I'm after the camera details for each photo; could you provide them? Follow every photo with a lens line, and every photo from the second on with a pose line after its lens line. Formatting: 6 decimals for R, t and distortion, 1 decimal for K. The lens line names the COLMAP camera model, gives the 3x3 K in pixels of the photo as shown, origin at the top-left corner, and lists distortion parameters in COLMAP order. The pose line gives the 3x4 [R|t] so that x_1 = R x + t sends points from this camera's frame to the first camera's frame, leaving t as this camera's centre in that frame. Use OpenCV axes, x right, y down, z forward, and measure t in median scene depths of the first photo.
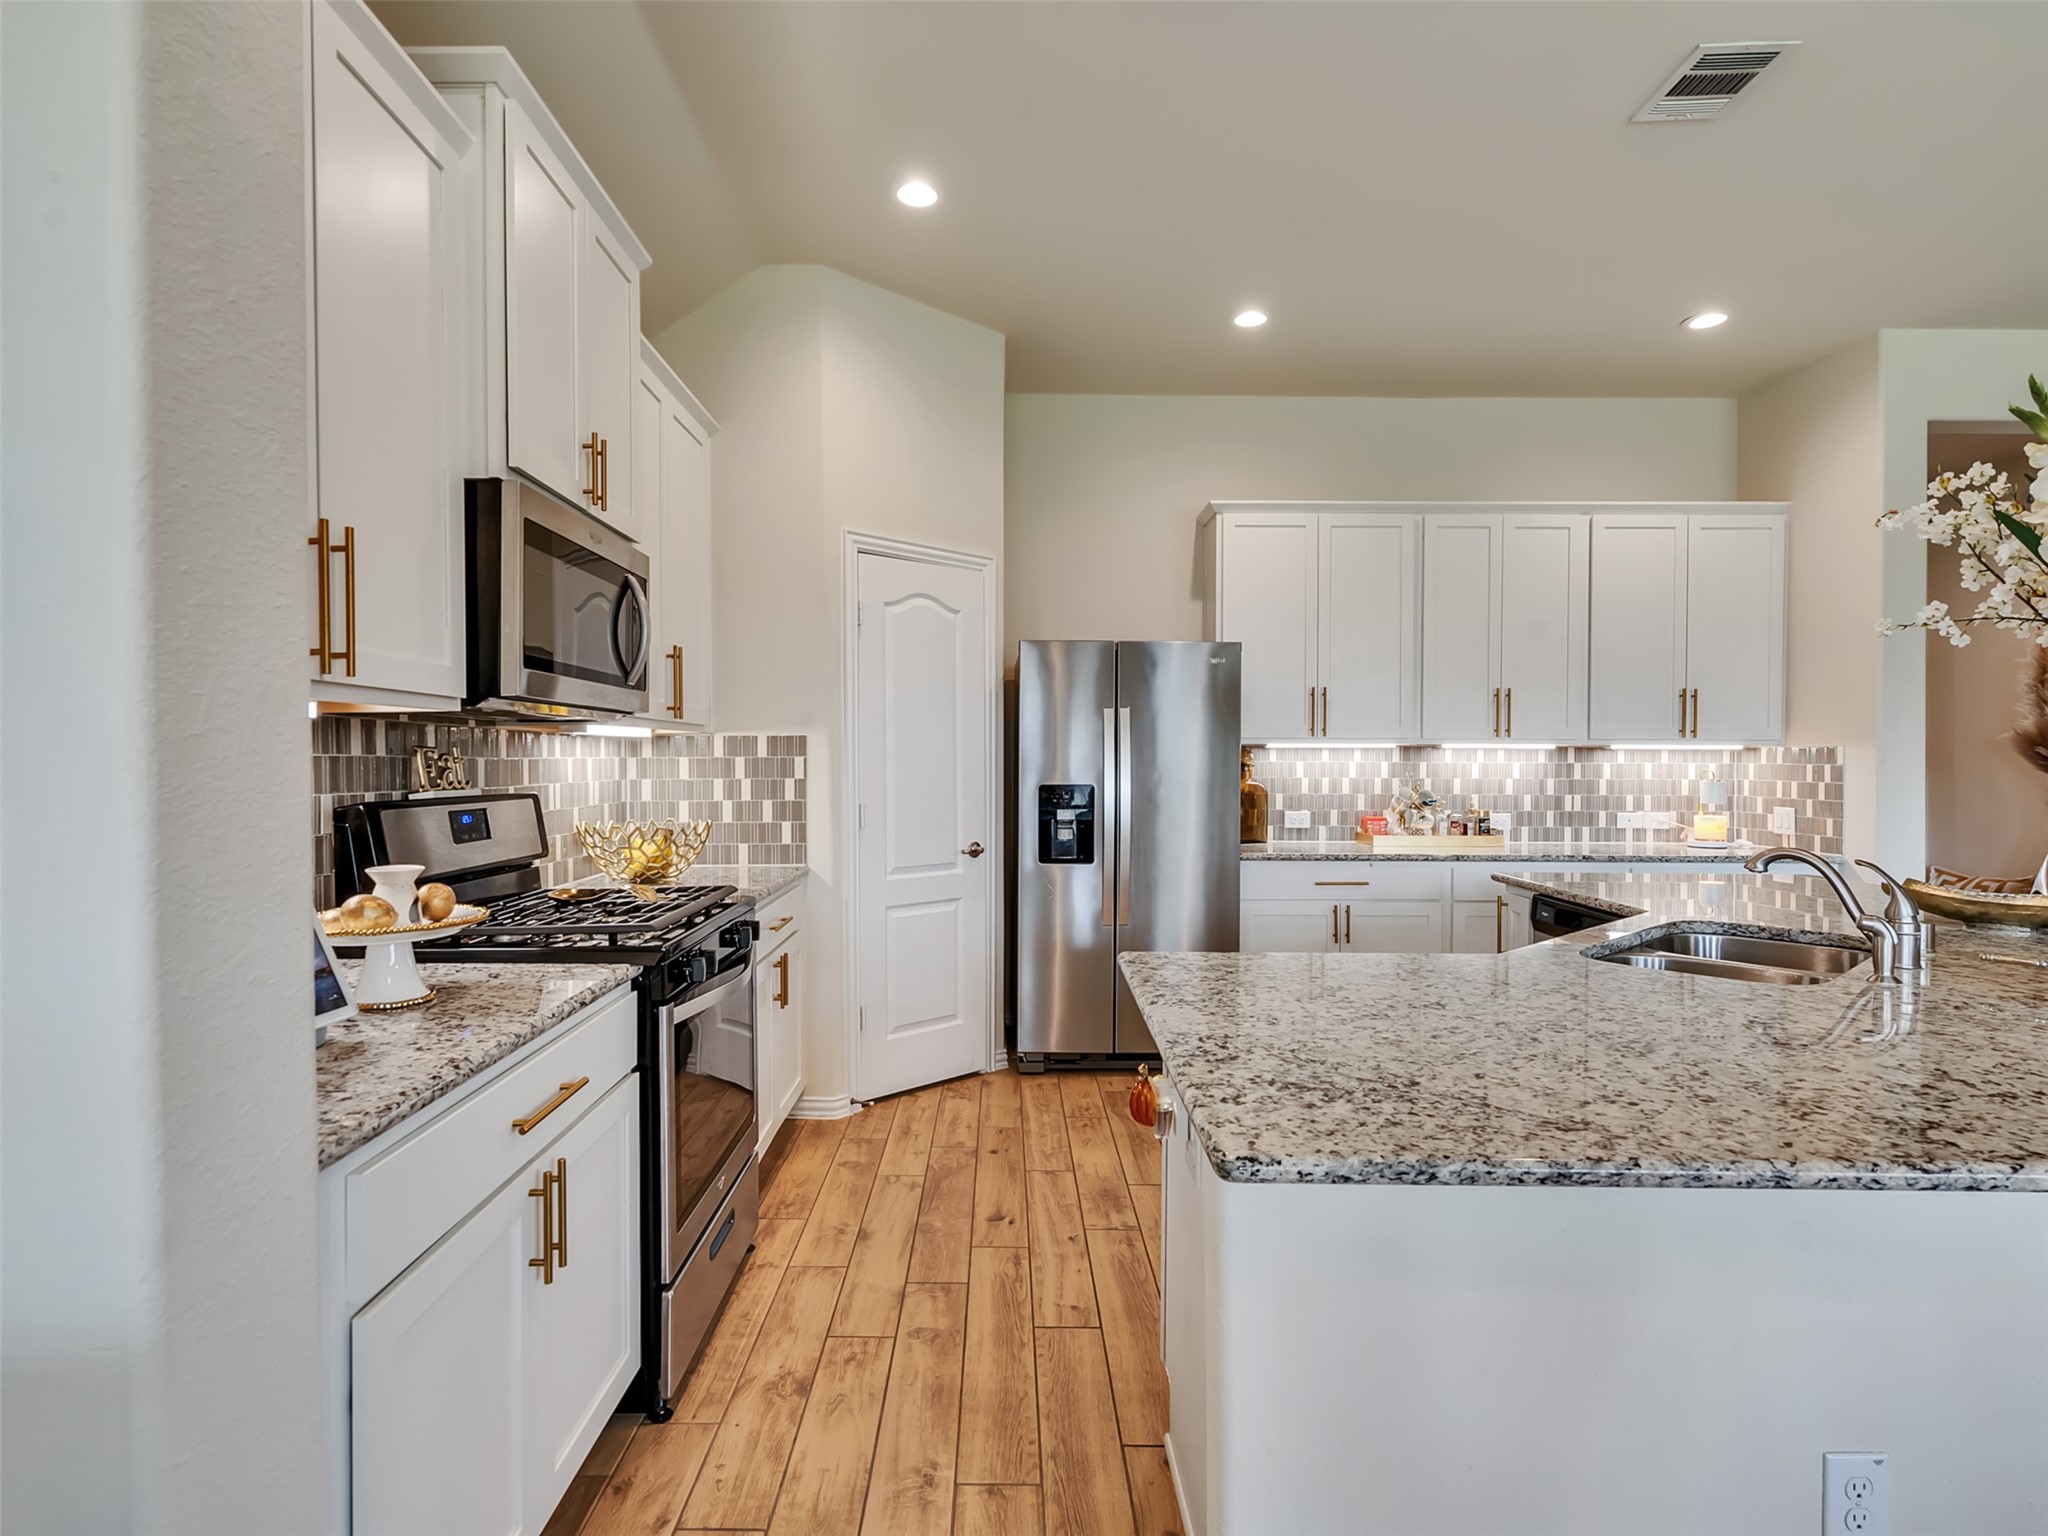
lens RADIAL K [[1047.0, 0, 1007.8], [0, 1047.0, 765.4], [0, 0, 1]] dist [-0.008323, 0.006591]
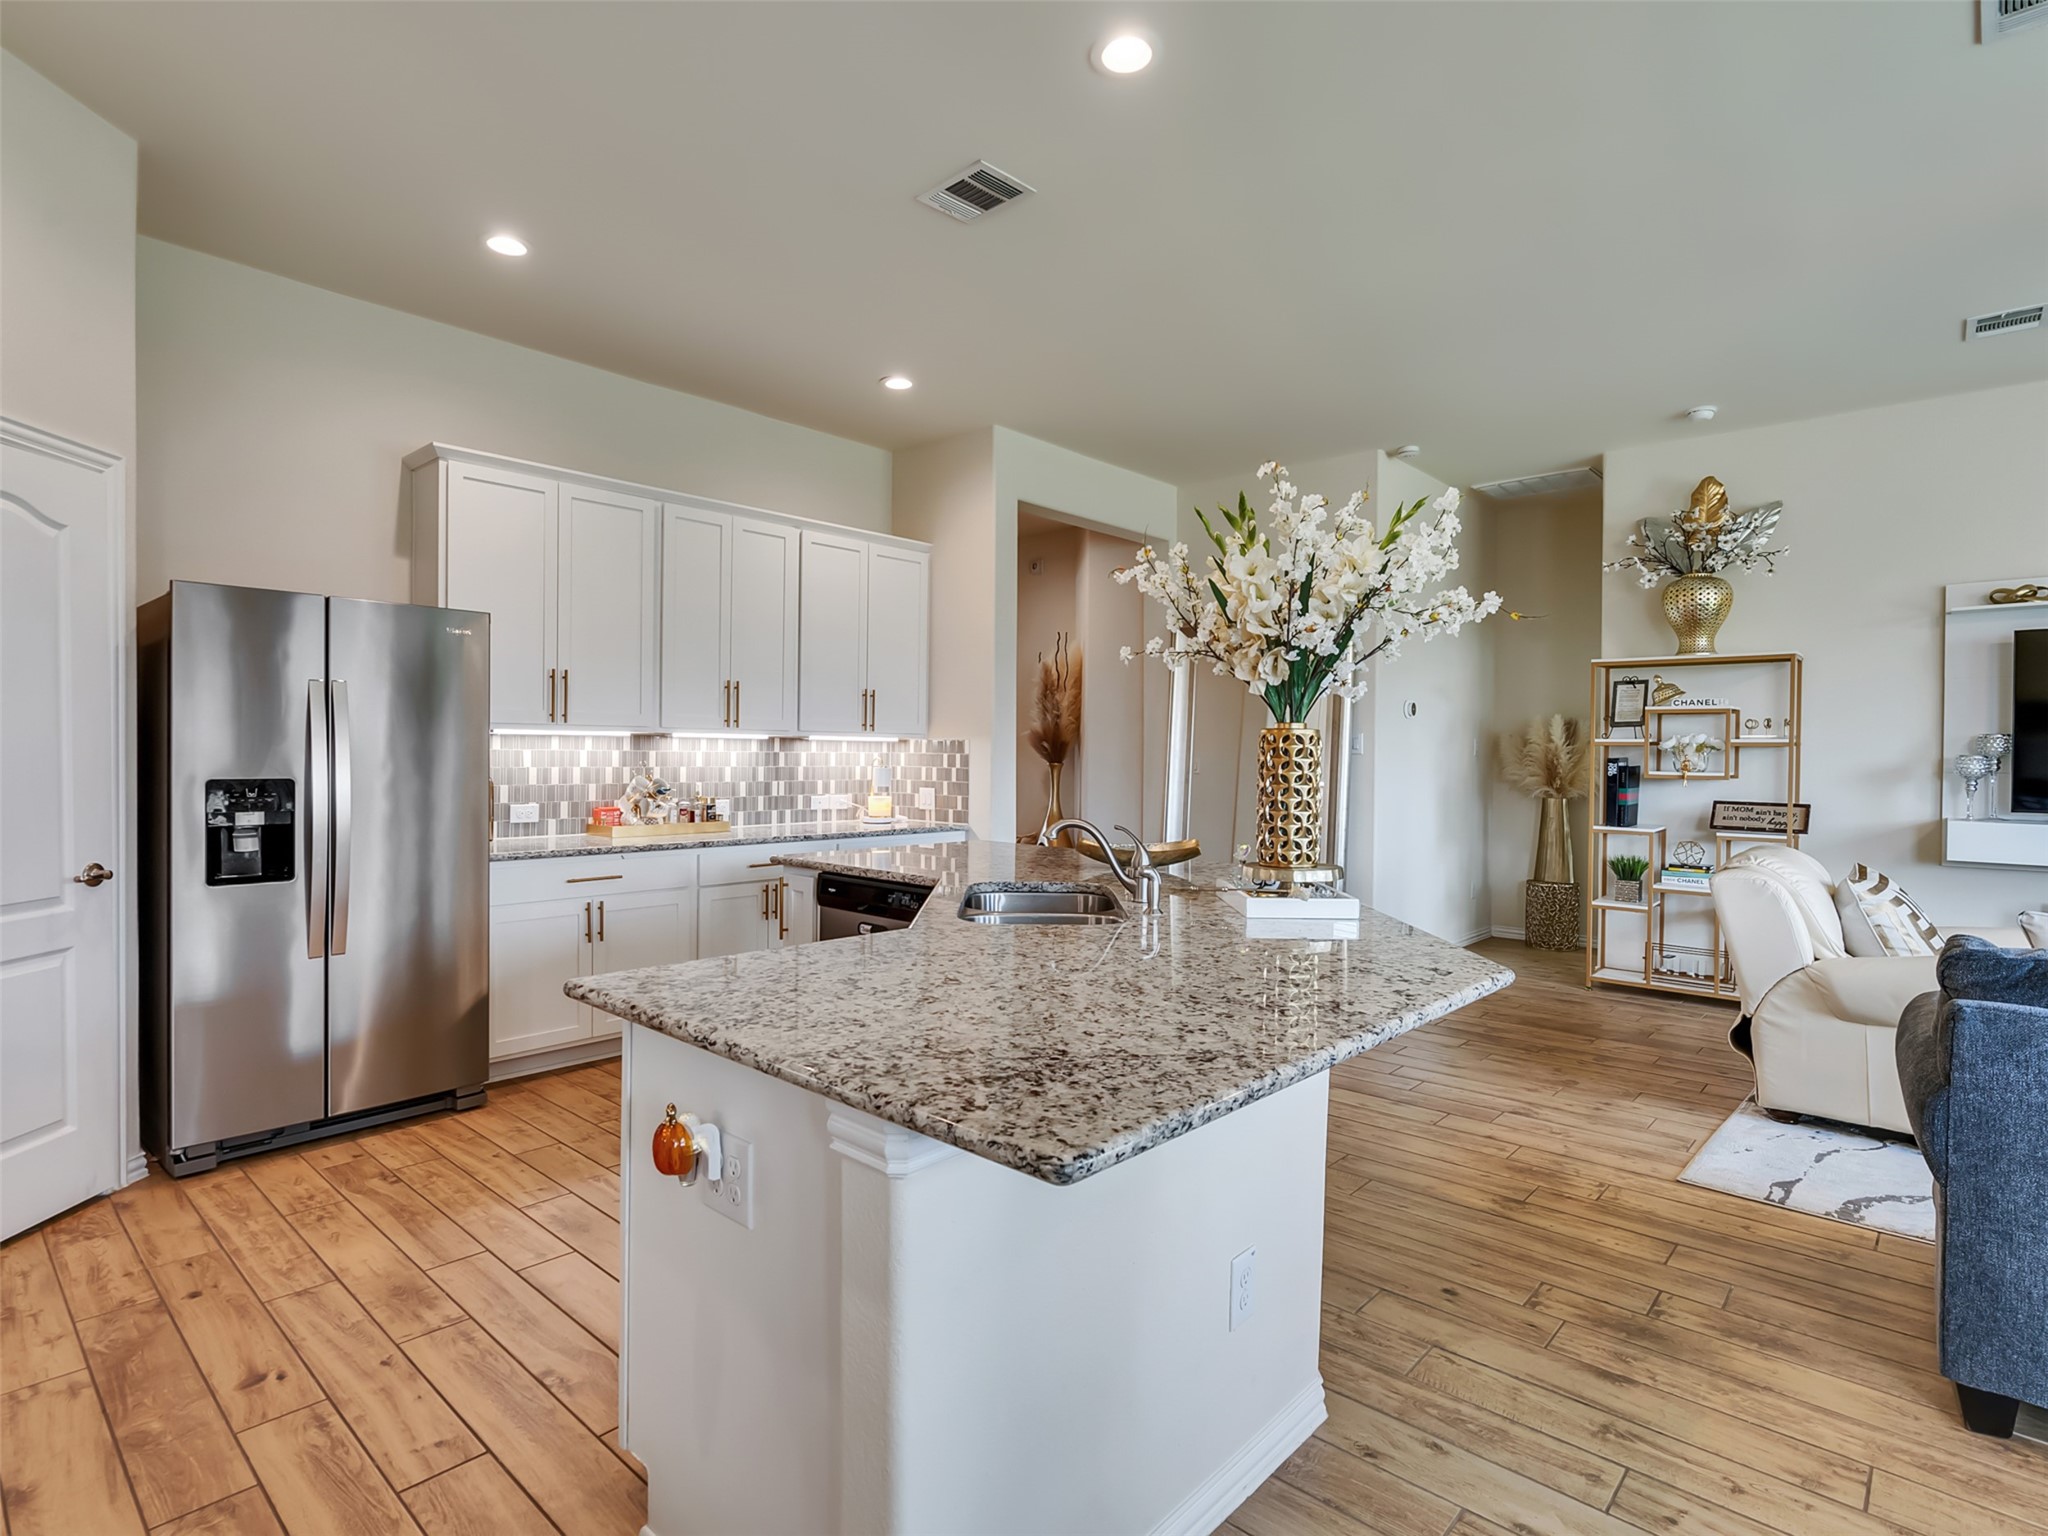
lens RADIAL K [[1047.0, 0, 1003.0], [0, 1047.0, 763.5], [0, 0, 1]] dist [-0.008323, 0.006591]
pose [[0.680156, -0.005155, 0.733050, -0.114736], [-0.001886, 0.999960, 0.008783, -0.000386], [-0.733065, -0.007356, 0.680119, 0.082130]]
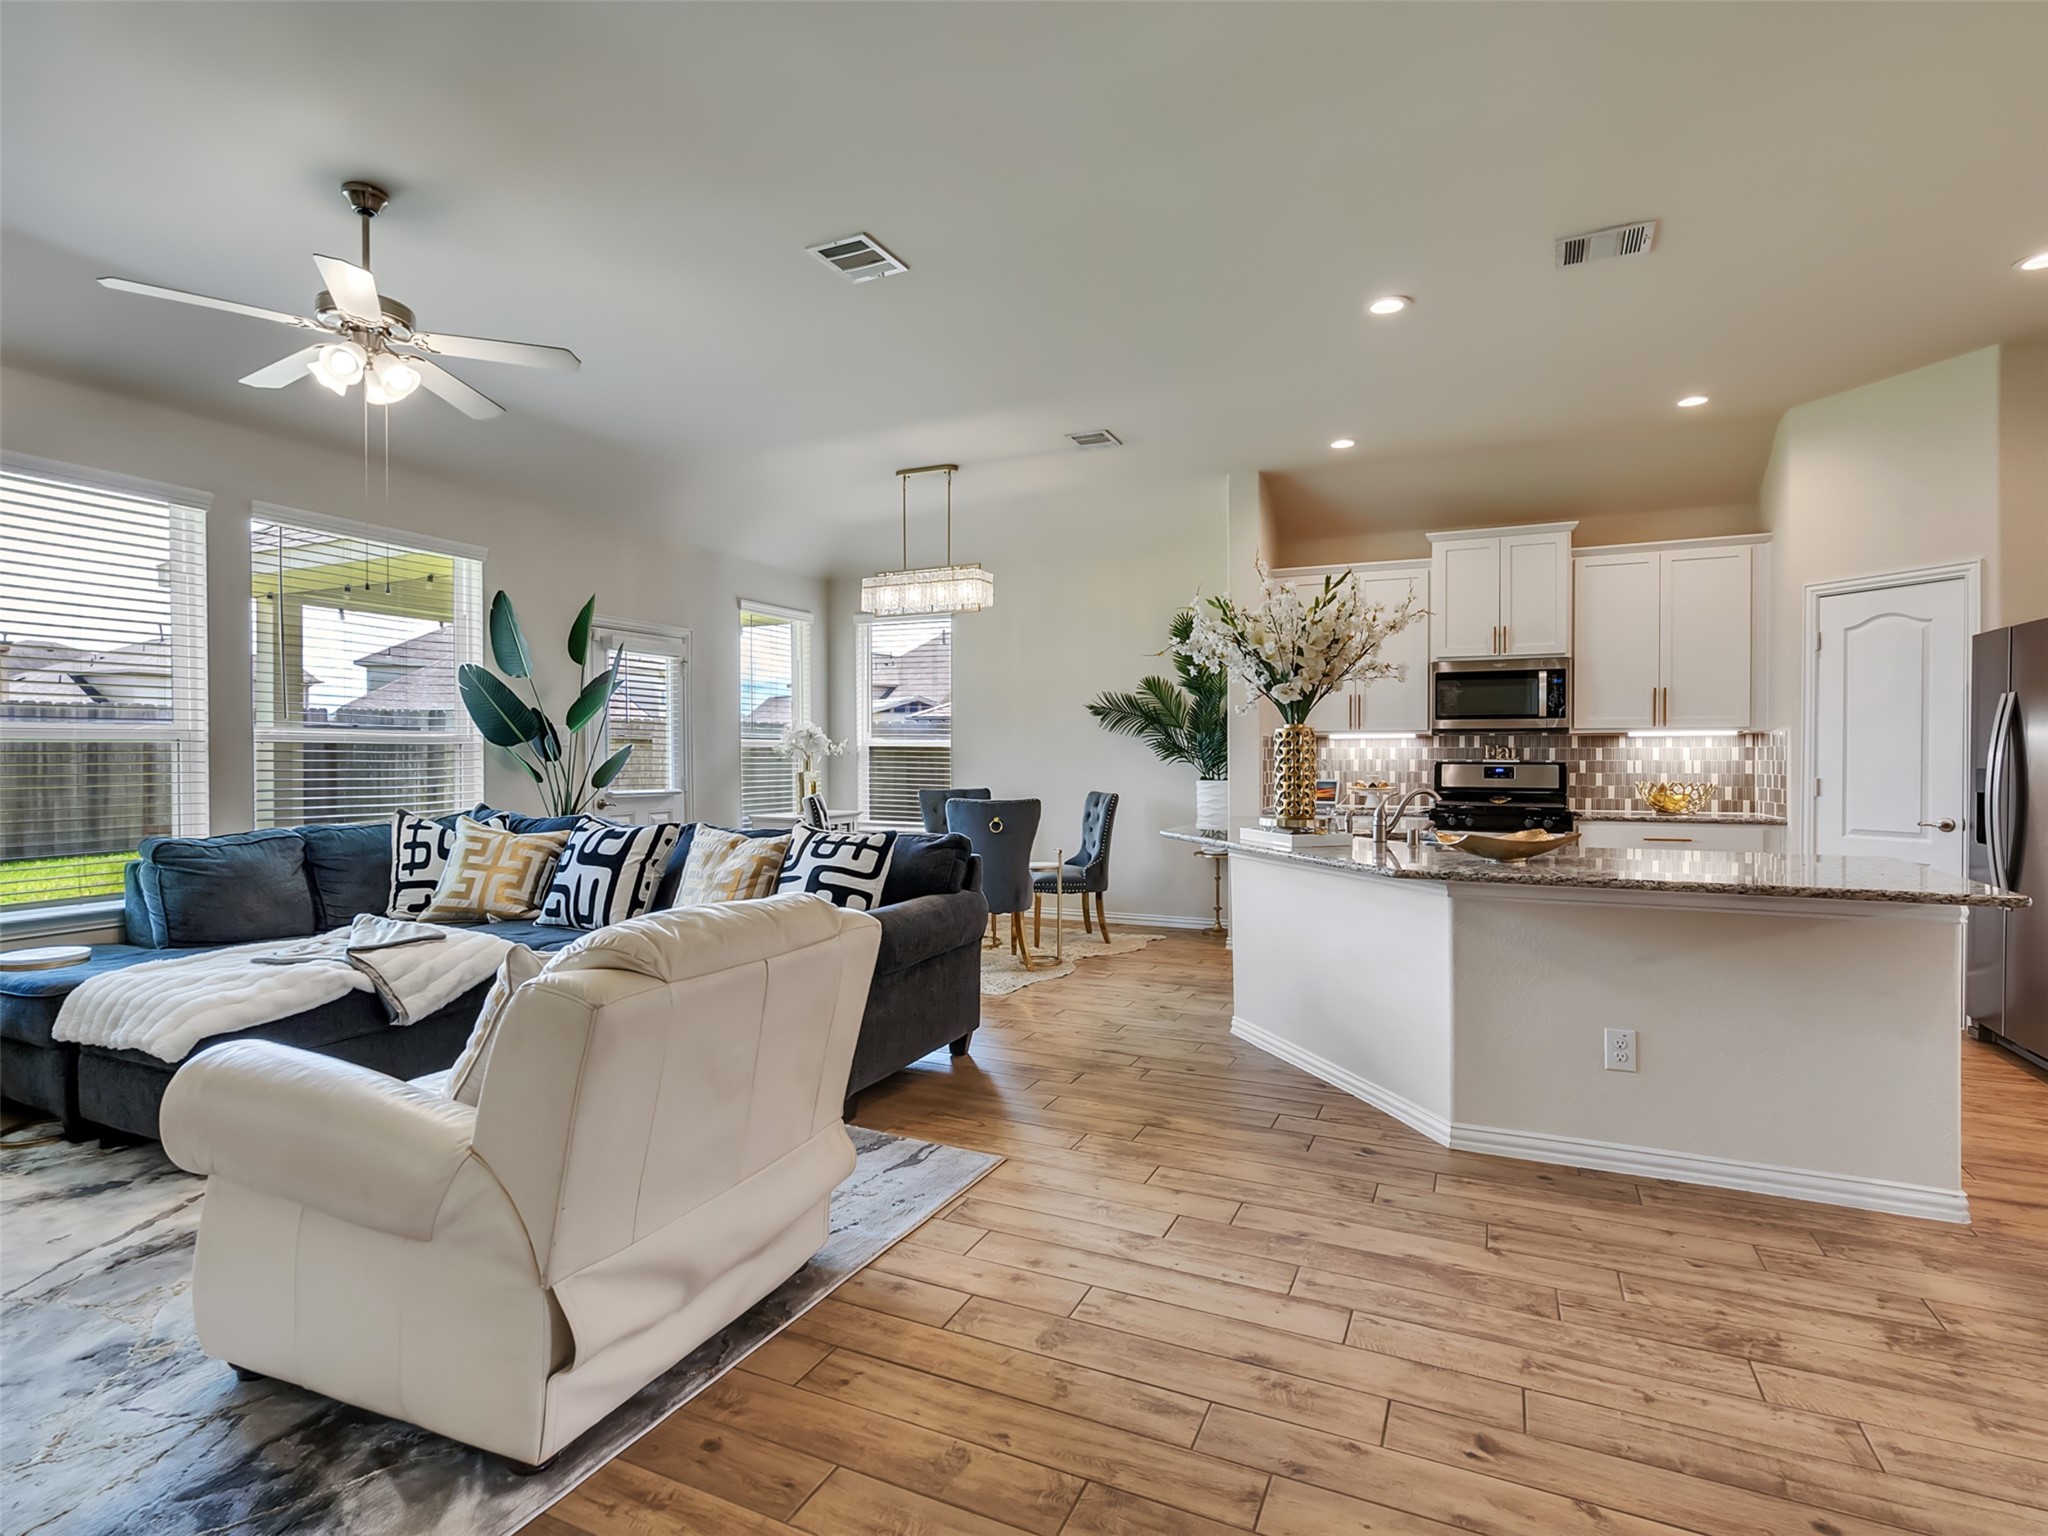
lens RADIAL K [[1047.0, 0, 1005.3], [0, 1047.0, 765.6], [0, 0, 1]] dist [-0.008323, 0.006591]
pose [[-0.430208, 0.007385, -0.902700, 1.278232], [-0.006080, 0.999920, 0.011078, 0.008406], [0.902709, 0.010254, -0.430129, 0.507374]]
